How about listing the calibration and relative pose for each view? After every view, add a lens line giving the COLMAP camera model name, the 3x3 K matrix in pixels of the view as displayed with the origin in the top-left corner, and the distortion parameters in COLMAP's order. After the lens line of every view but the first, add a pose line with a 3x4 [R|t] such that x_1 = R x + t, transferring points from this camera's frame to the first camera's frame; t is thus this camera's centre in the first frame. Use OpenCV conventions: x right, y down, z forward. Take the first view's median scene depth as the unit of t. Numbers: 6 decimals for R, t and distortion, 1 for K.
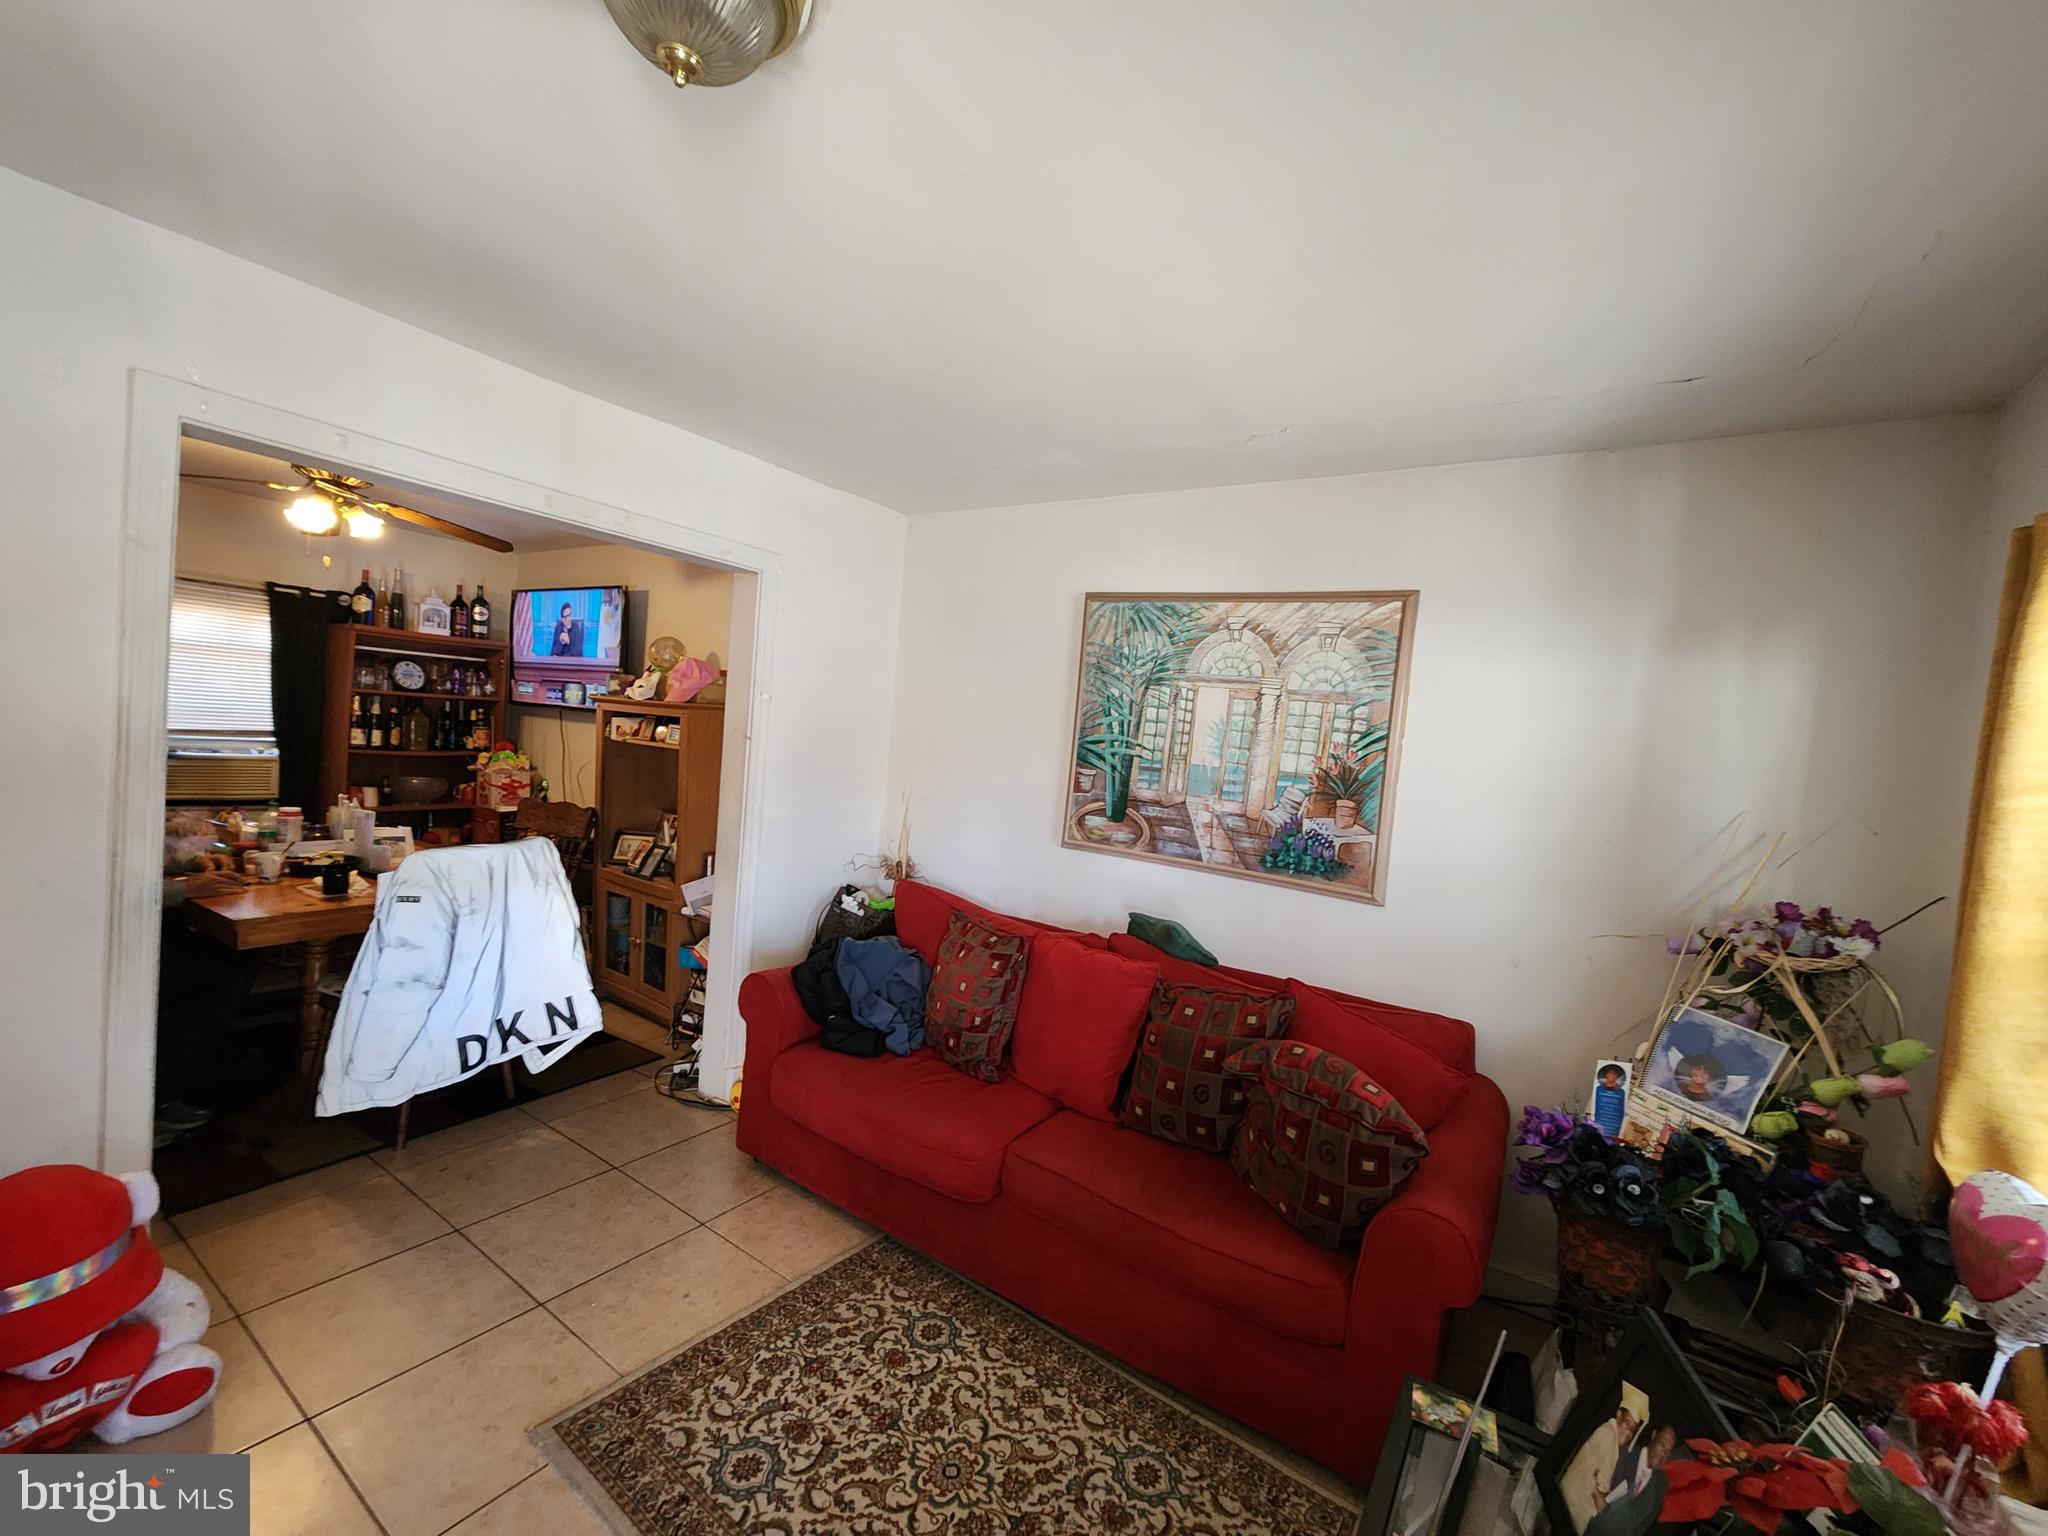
lens RADIAL K [[829.9, 0, 1044.3], [0, 829.9, 777.6], [0, 0, 1]] dist [0.002869, -0.002943]
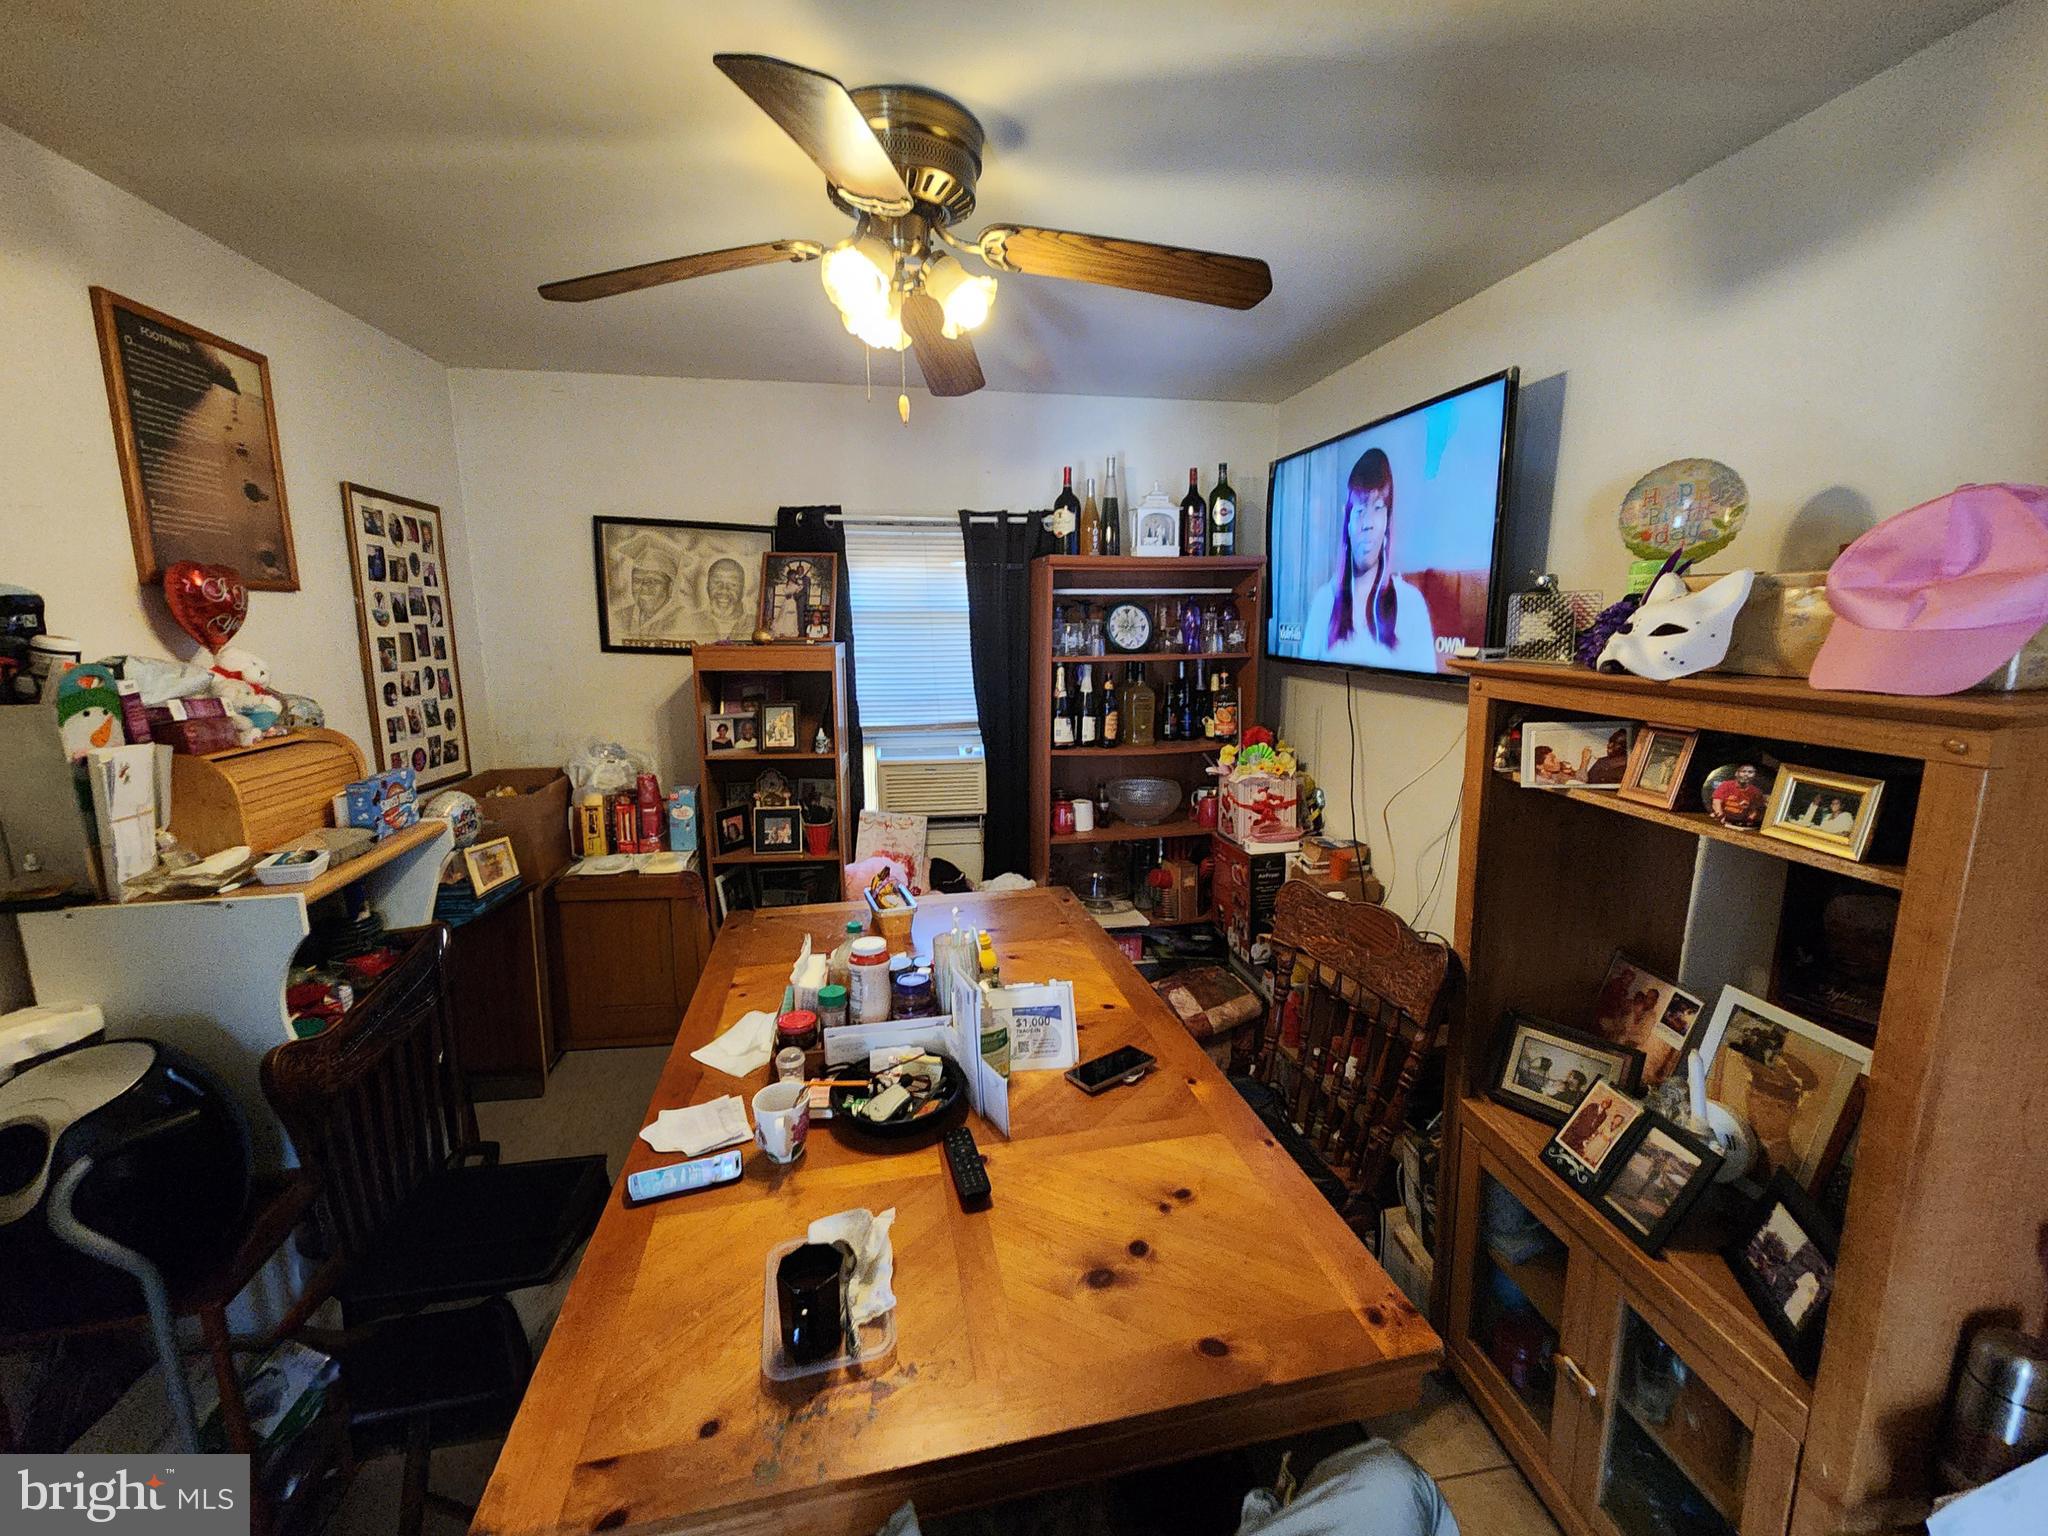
lens RADIAL K [[829.9, 0, 1037.4], [0, 829.9, 759.5], [0, 0, 1]] dist [0.002869, -0.002943]
pose [[0.664701, 0.044652, -0.745774, -0.566563], [0.020406, 0.996755, 0.077867, -0.125486], [0.746831, -0.066977, 0.661633, 0.888405]]
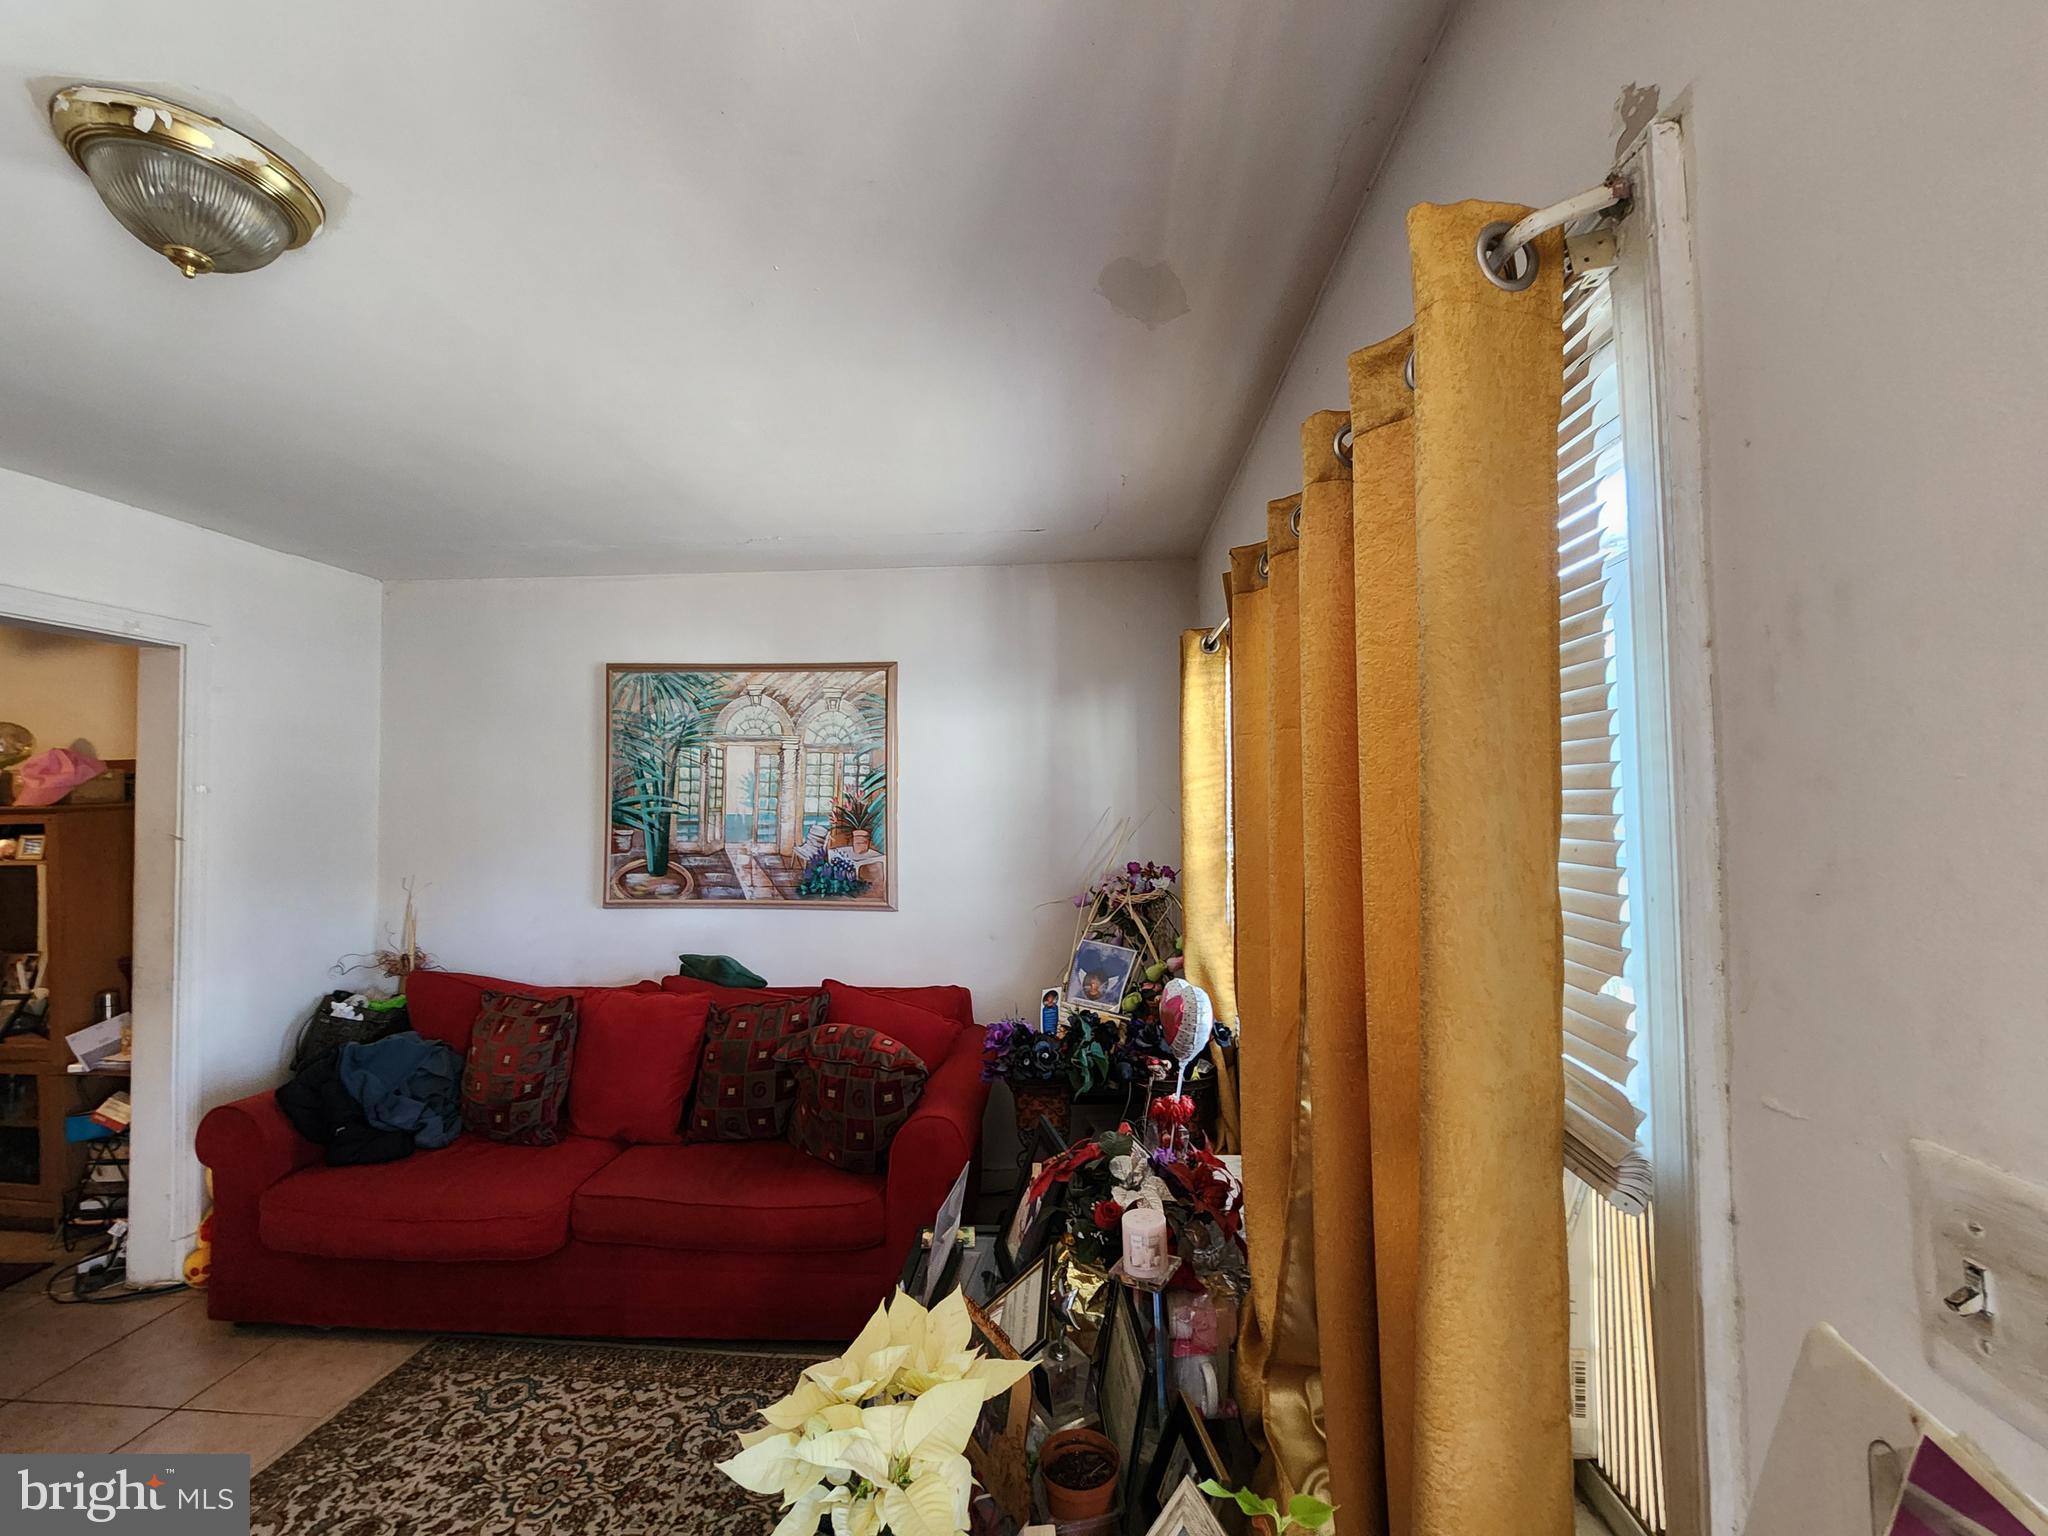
lens RADIAL K [[829.9, 0, 1037.1], [0, 829.9, 775.3], [0, 0, 1]] dist [0.002869, -0.002943]
pose [[0.864033, -0.080357, 0.496981, -0.014865], [0.110112, 0.993442, -0.030806, 0.012118], [-0.491247, 0.081341, 0.867214, -0.193333]]
